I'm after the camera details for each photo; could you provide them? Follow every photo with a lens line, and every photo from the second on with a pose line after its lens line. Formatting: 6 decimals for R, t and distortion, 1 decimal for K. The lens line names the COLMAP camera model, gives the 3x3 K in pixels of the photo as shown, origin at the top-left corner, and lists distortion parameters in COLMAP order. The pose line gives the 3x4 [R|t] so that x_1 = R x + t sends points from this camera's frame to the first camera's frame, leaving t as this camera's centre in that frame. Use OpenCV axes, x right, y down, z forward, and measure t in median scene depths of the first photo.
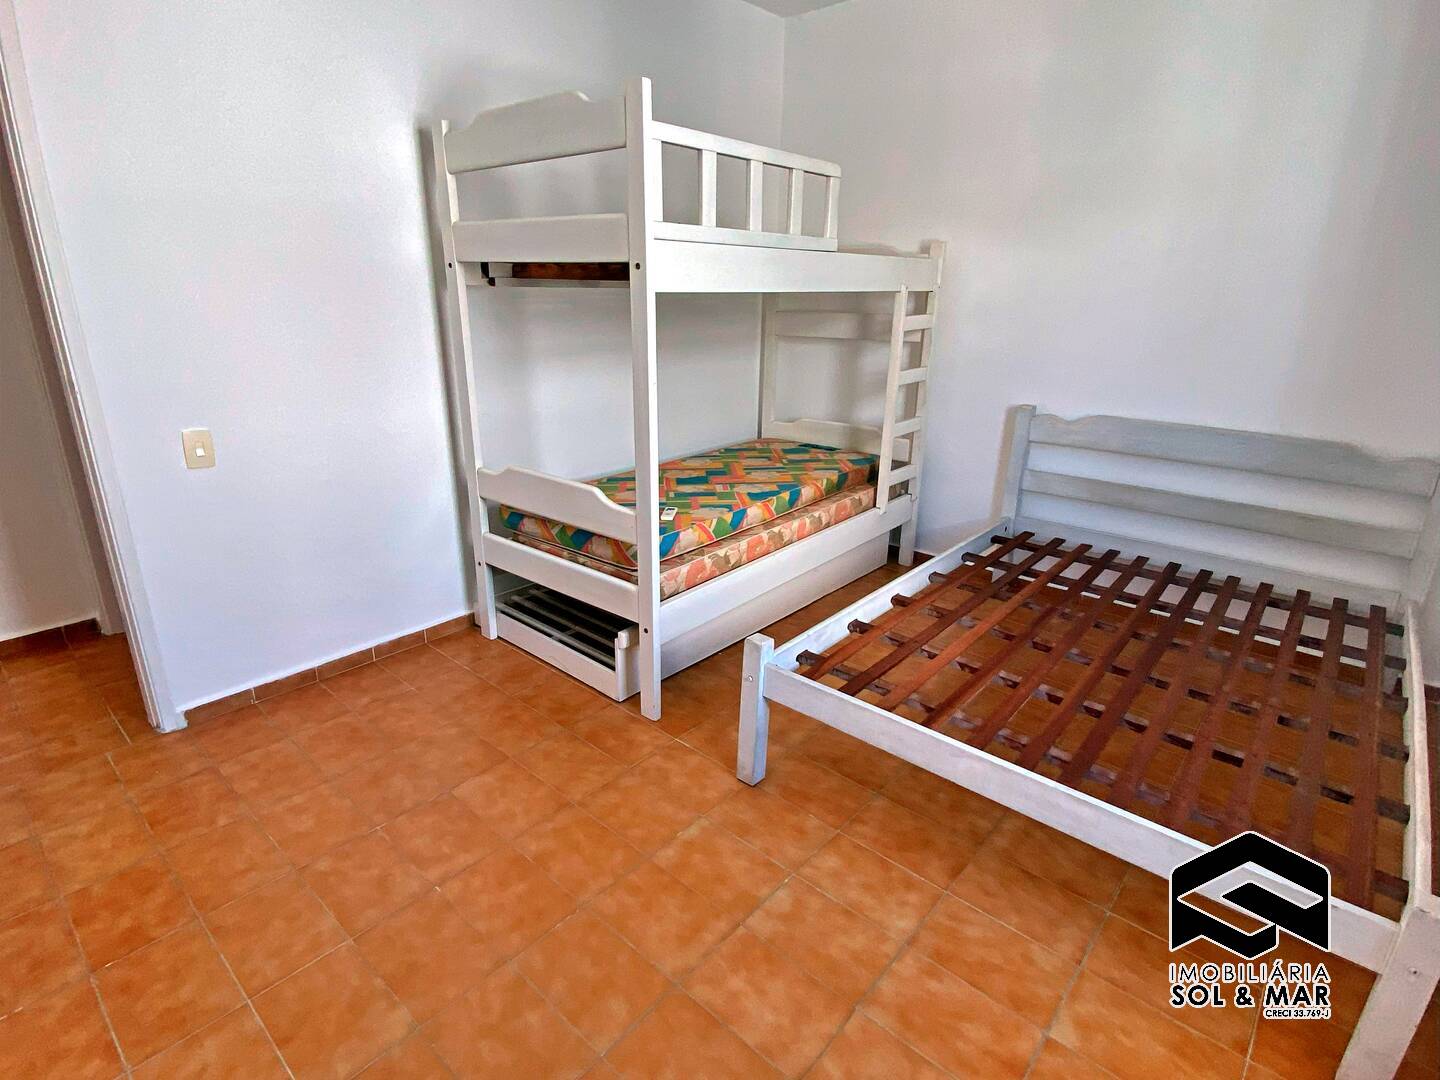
lens RADIAL K [[737.7, 0, 707.8], [0, 737.7, 536.6], [0, 0, 1]] dist [0.032347, -0.027575]
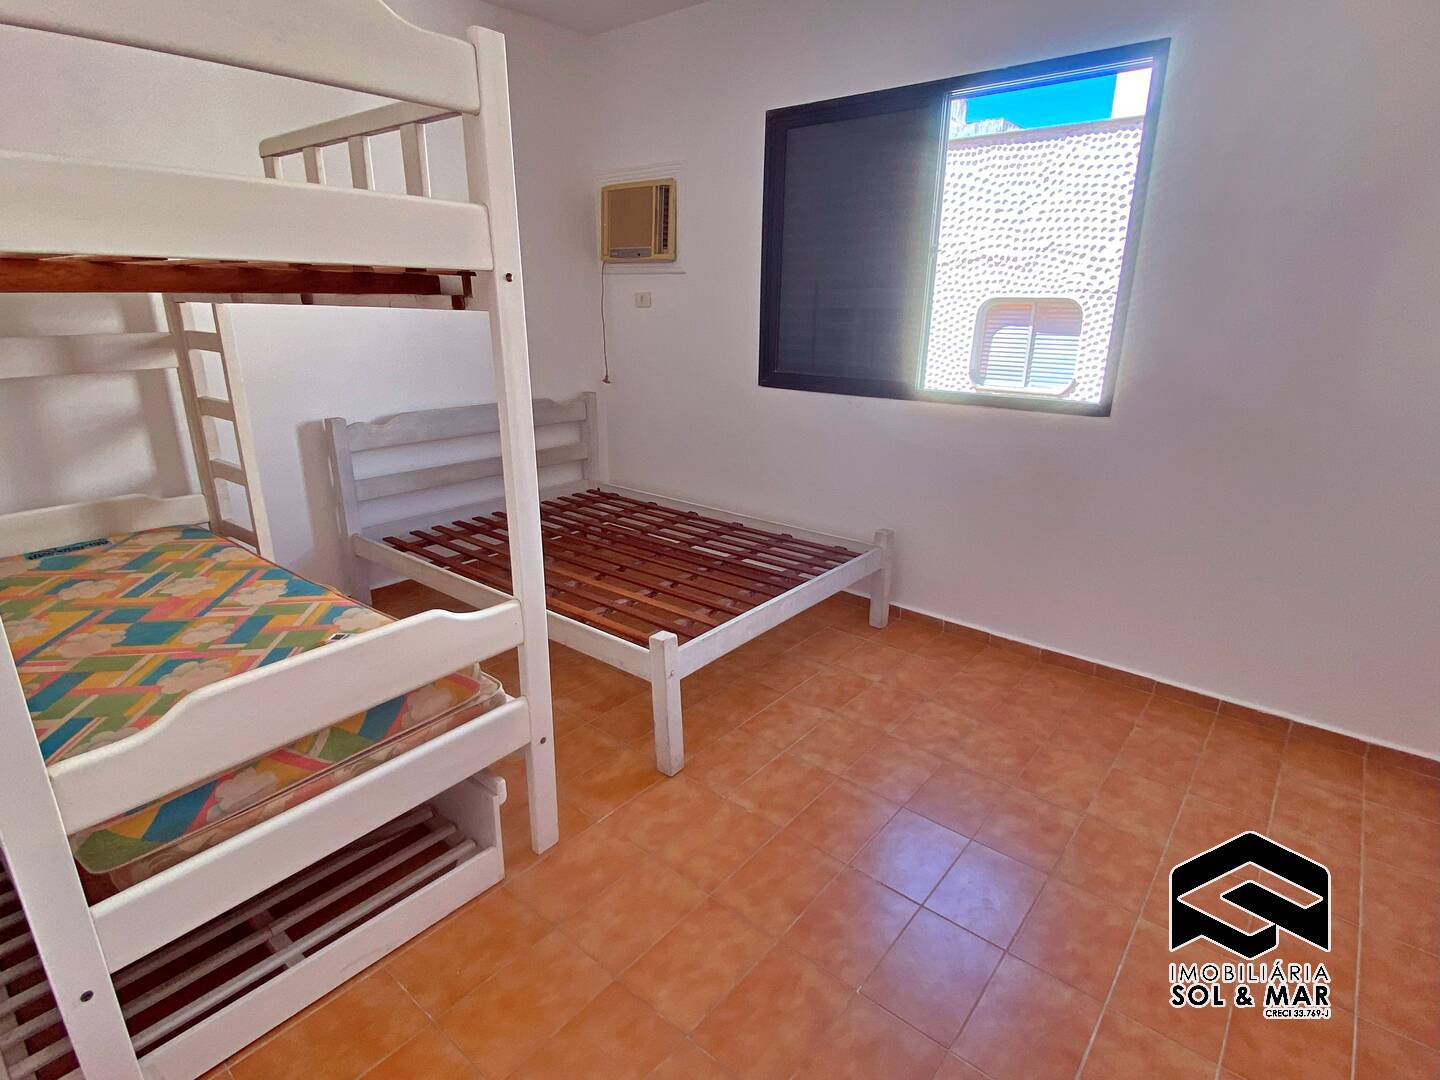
lens RADIAL K [[737.7, 0, 730.8], [0, 737.7, 538.9], [0, 0, 1]] dist [0.032347, -0.027575]
pose [[-0.056497, -0.315037, 0.947396, -0.683832], [0.302812, 0.898808, 0.316937, -0.225555], [-0.951374, 0.304789, 0.044617, 0.624018]]
